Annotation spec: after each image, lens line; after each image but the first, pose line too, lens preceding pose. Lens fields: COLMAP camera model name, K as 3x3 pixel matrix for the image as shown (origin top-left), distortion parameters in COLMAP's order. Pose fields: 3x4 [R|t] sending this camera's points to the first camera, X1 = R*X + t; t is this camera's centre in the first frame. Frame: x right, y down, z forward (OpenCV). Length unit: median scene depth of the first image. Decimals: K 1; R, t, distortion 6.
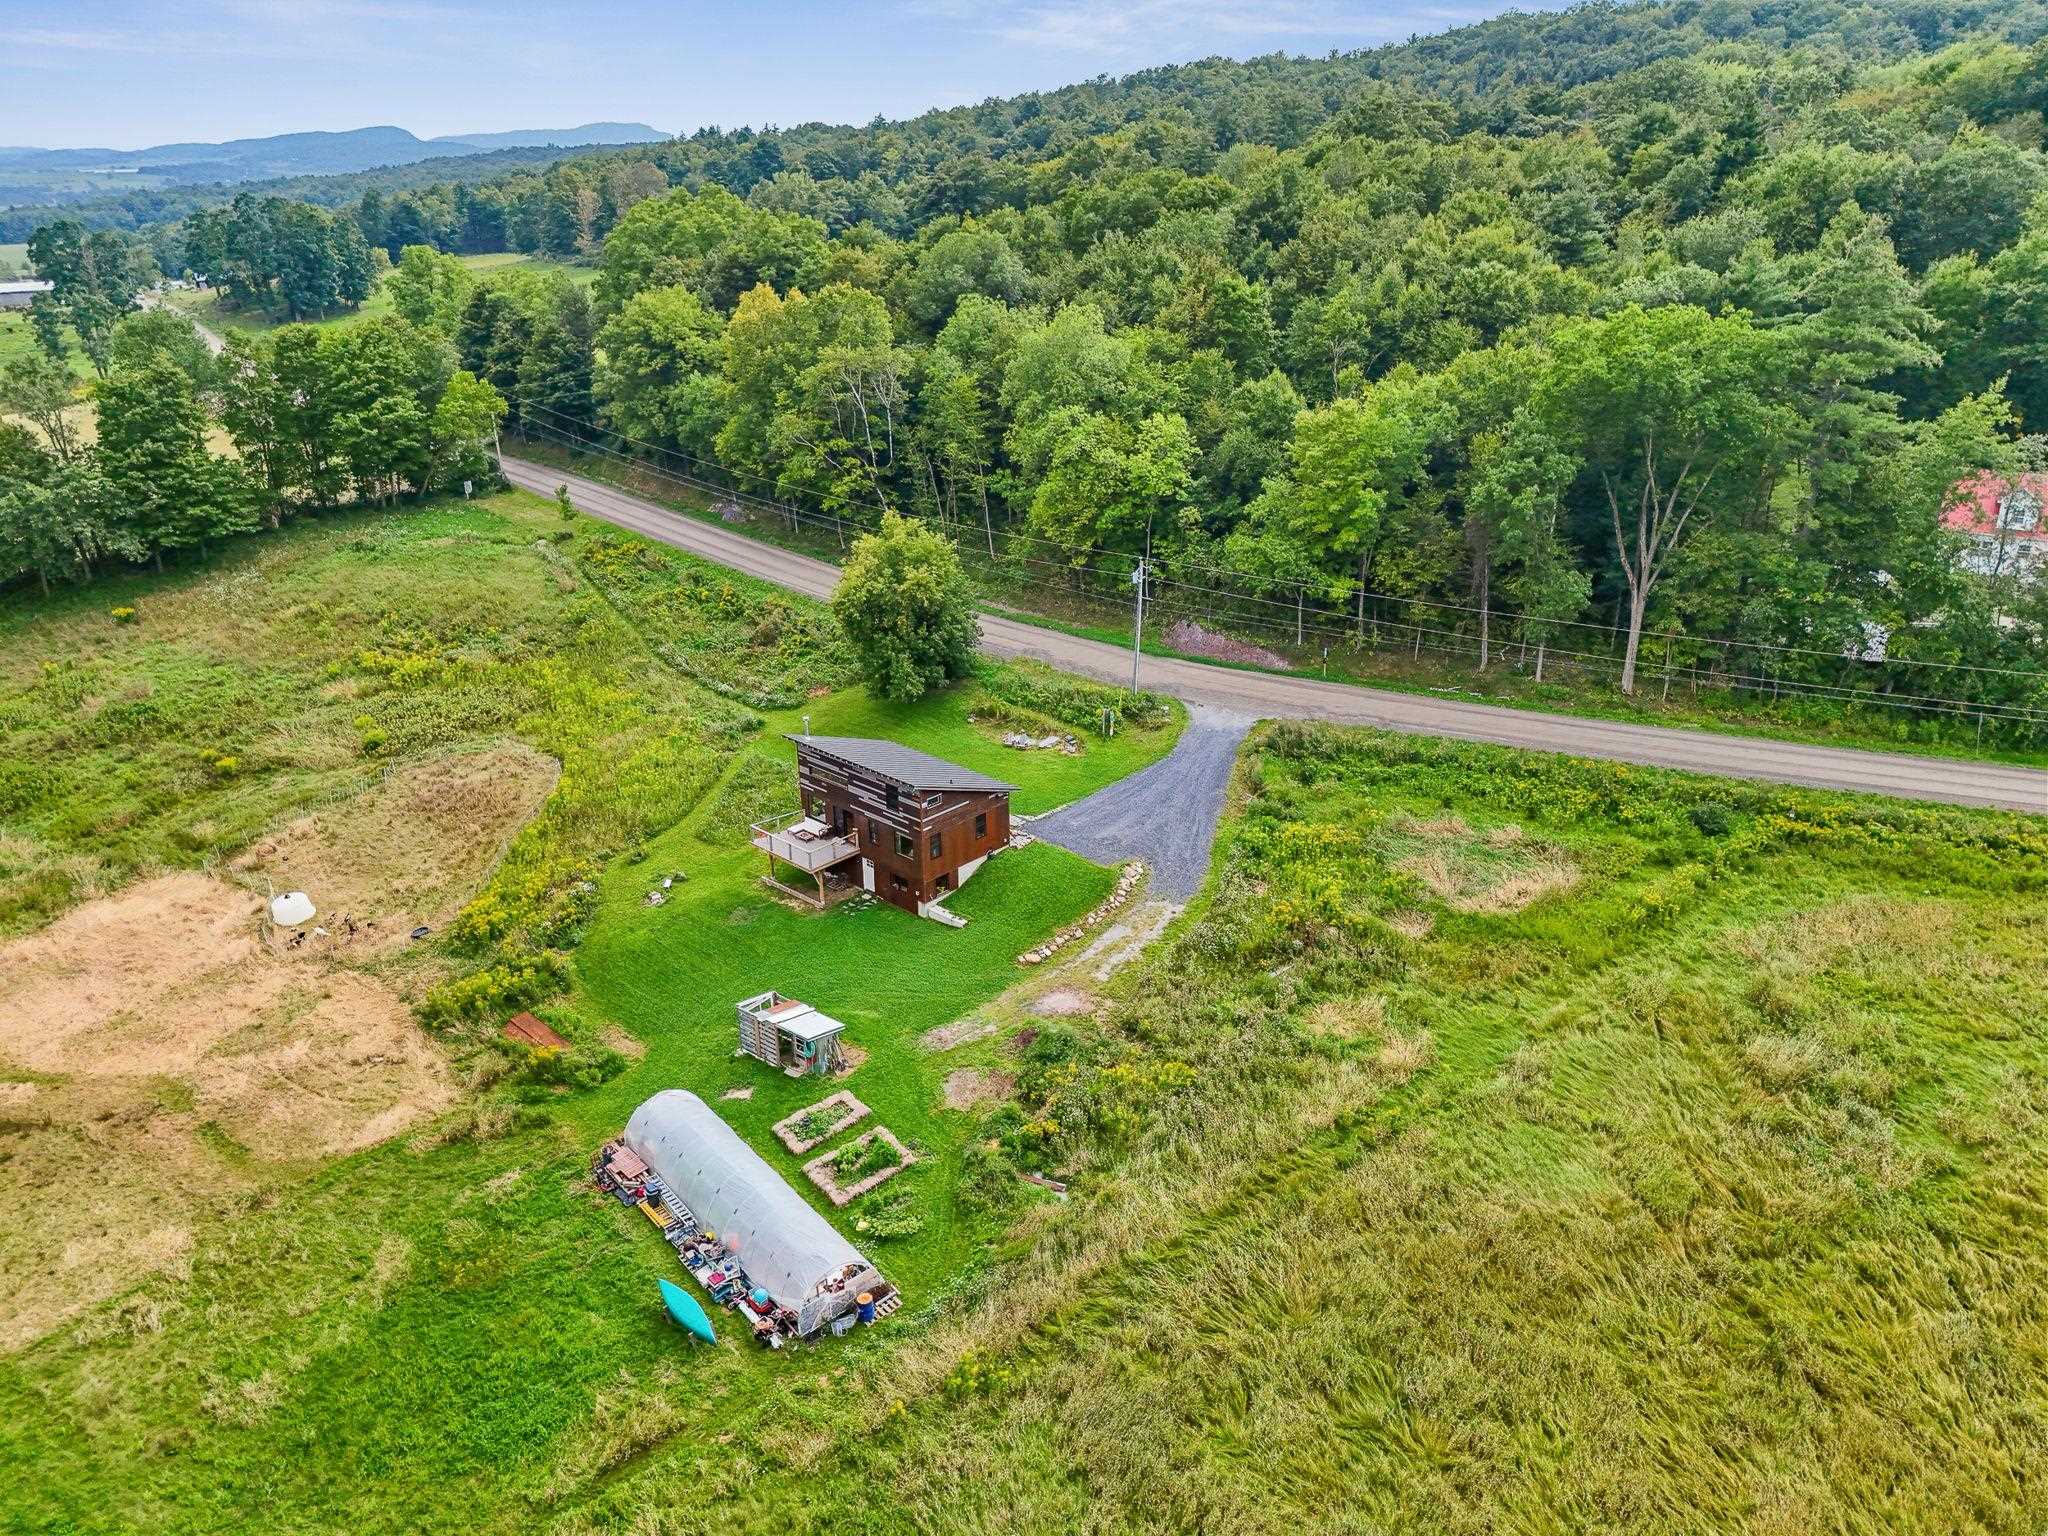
lens RADIAL K [[1514.5, 0, 1021.2], [0, 1514.5, 791.6], [0, 0, 1]] dist [0.089079, -0.080913]
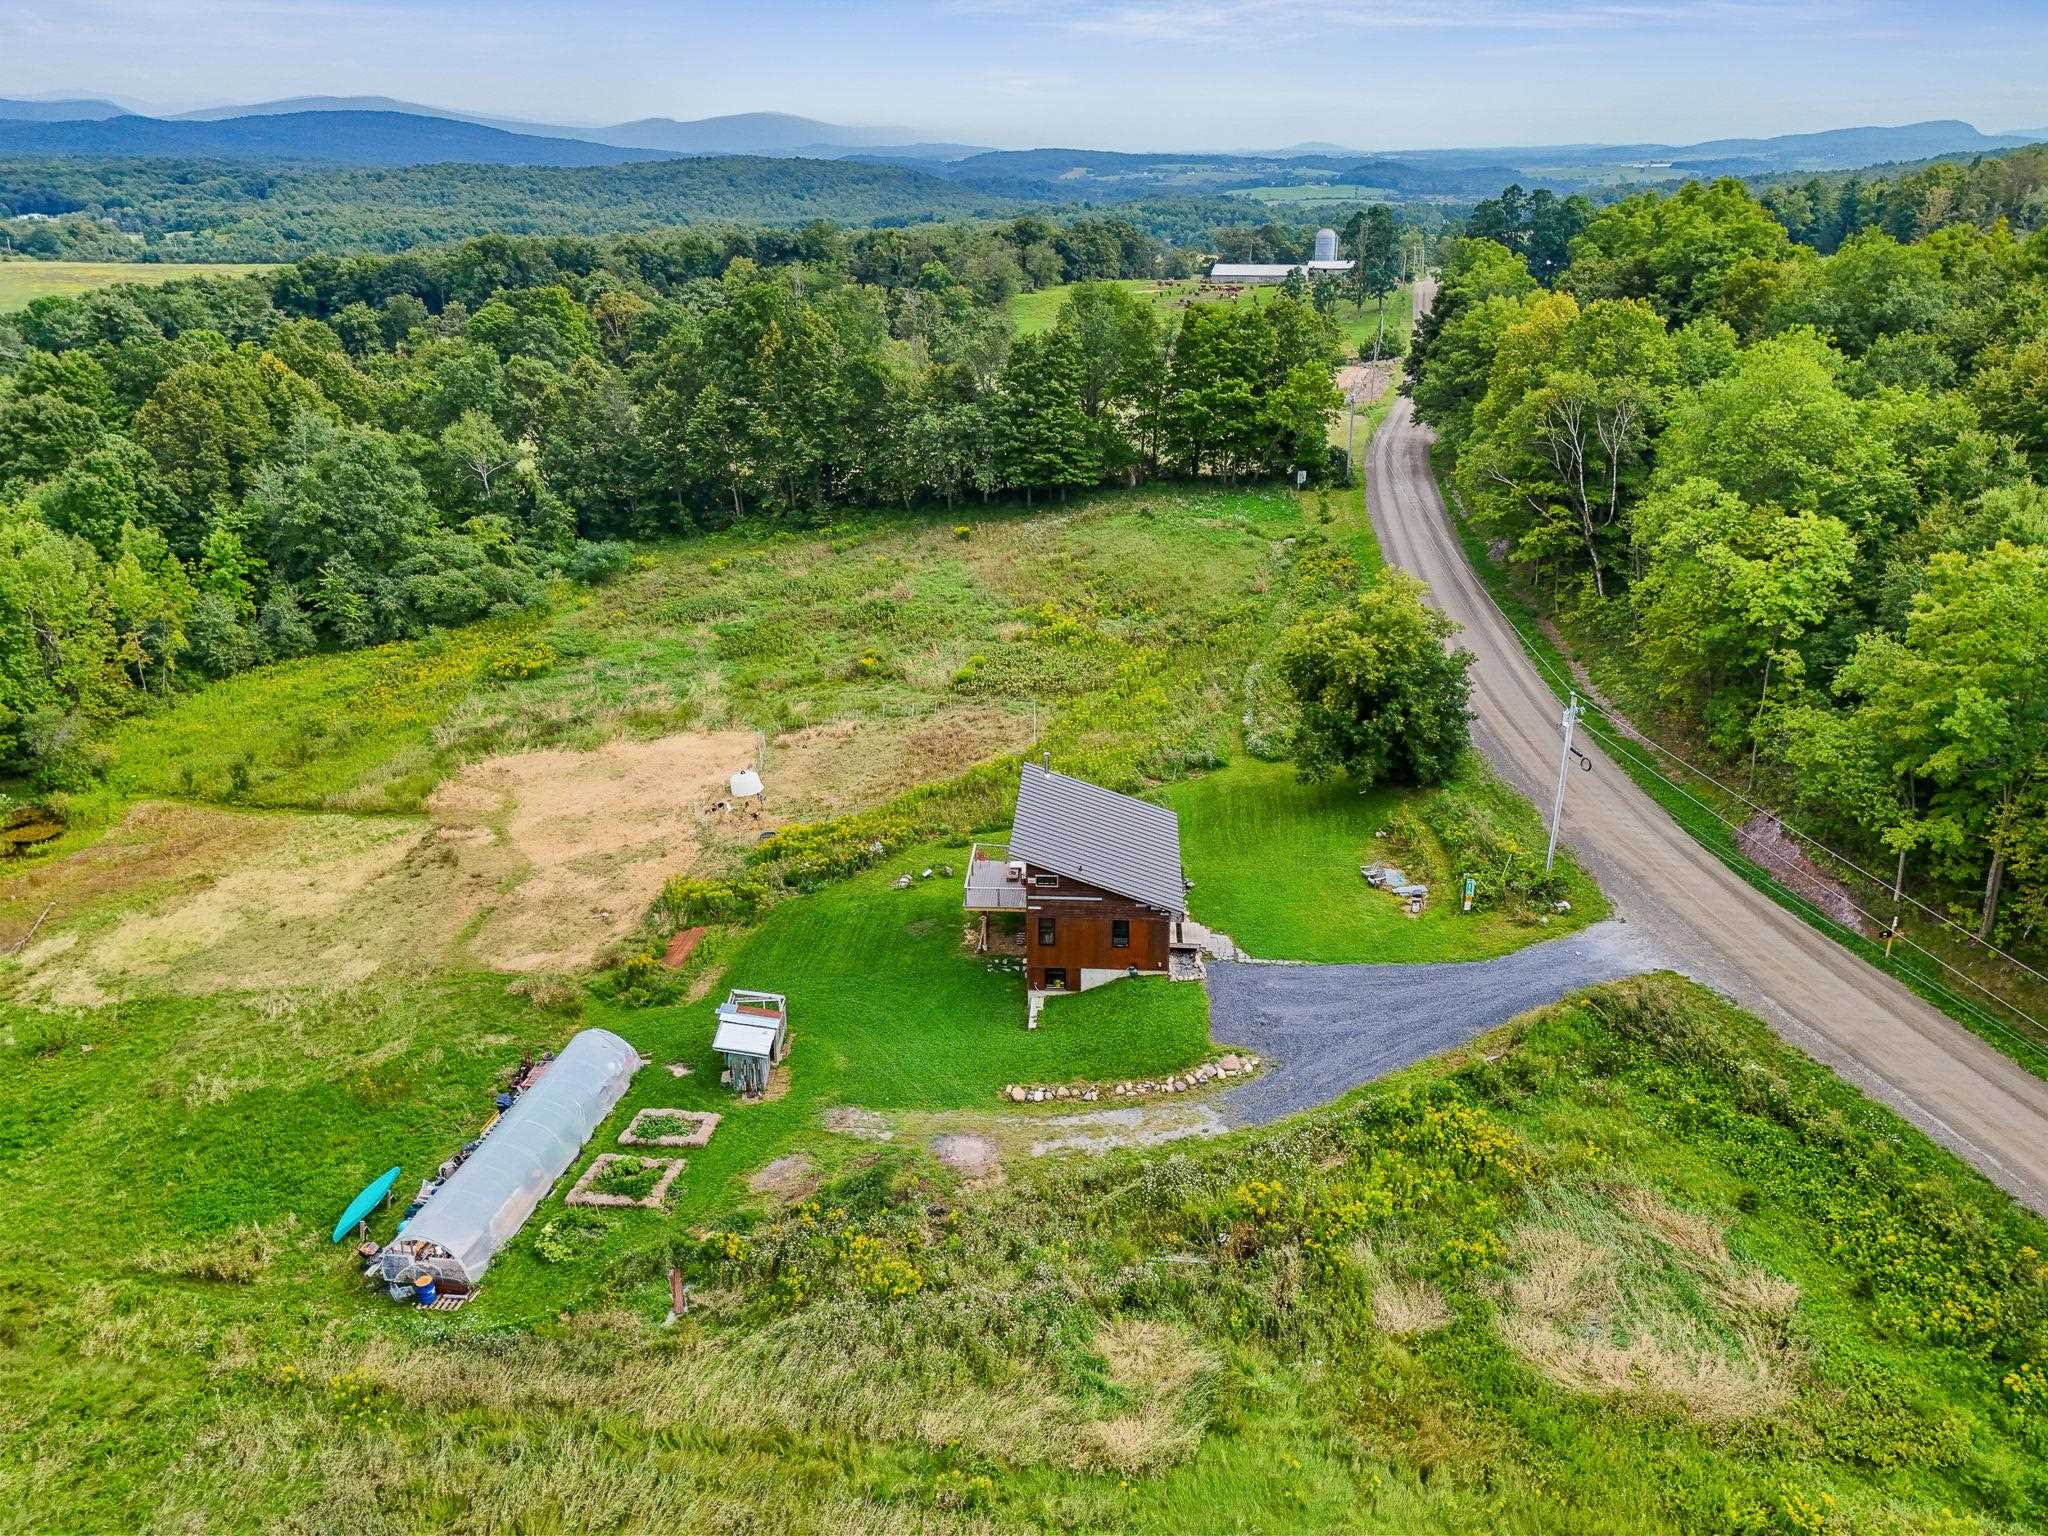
lens RADIAL K [[1514.5, 0, 1021.2], [0, 1514.5, 791.6], [0, 0, 1]] dist [0.089079, -0.080913]
pose [[0.634810, 0.308961, -0.708209, 0.440723], [-0.307374, 0.941907, 0.135395, -0.128434], [0.708899, 0.131735, 0.692899, 0.322631]]
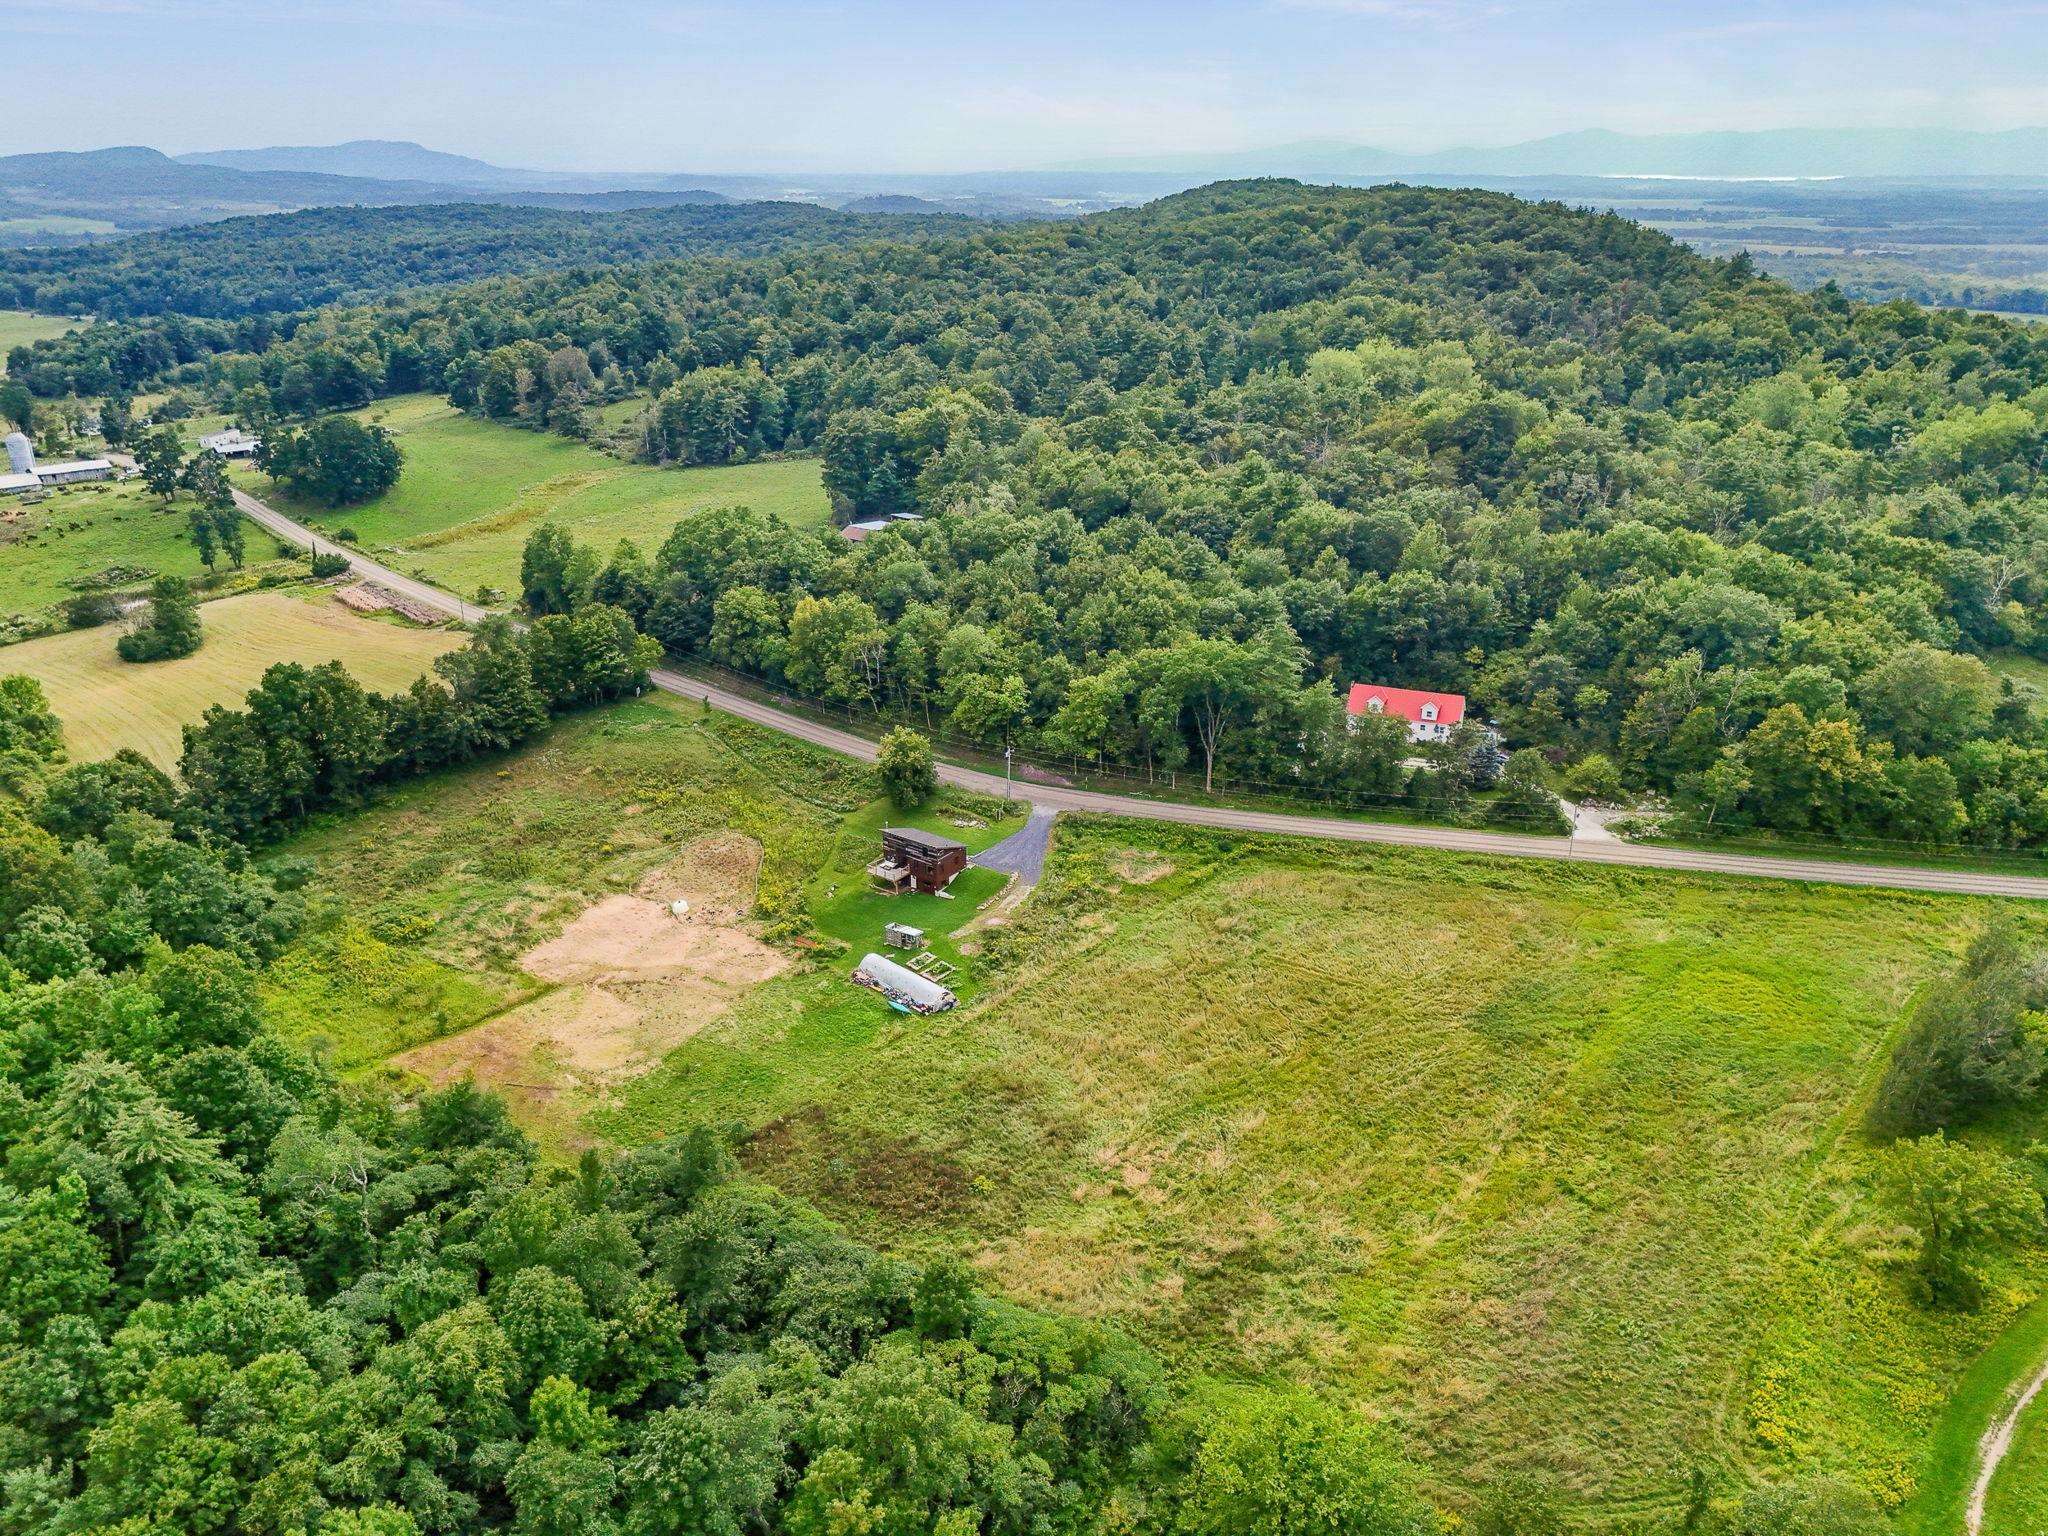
lens RADIAL K [[1519.0, 0, 1027.5], [0, 1519.0, 804.1], [0, 0, 1]] dist [0.250335, -0.081872]
pose [[0.991280, -0.041266, 0.125141, -0.203537], [0.041724, 0.999129, -0.001042, -0.059850], [-0.124989, 0.006255, 0.992138, -1.444059]]
